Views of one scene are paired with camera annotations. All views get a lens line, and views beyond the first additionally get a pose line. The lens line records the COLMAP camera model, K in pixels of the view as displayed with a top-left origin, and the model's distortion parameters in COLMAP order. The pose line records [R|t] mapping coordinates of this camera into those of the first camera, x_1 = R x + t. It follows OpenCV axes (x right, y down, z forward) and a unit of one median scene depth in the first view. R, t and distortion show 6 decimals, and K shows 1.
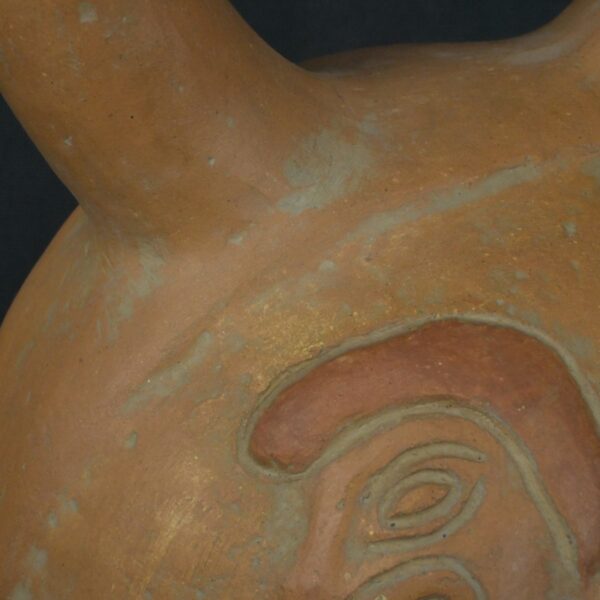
lens RADIAL K [[2011.9, 0, 299.9], [0, 2011.9, 299.8], [0, 0, 1]] dist [-0.036026, 0.000000]
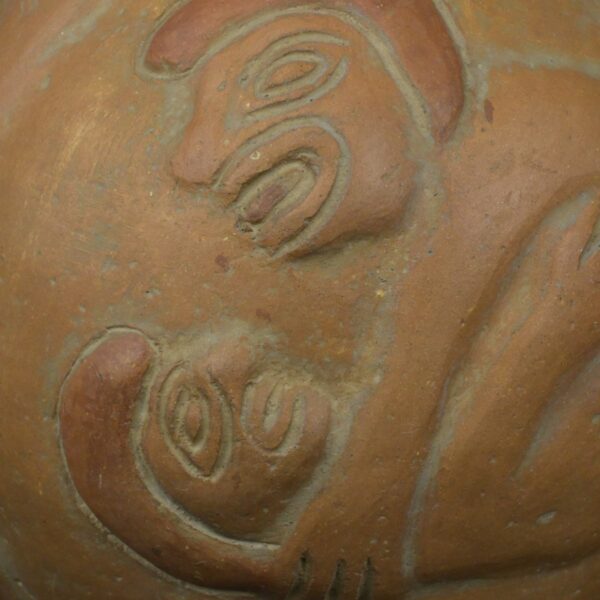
lens RADIAL K [[2011.9, 0, 299.7], [0, 2011.9, 300.2], [0, 0, 1]] dist [-0.036026, 0.000000]
pose [[0.999679, -0.014272, -0.020937, 0.085985], [0.008660, 0.968978, -0.246996, 0.497974], [0.023813, 0.246736, 0.968790, -0.067465]]
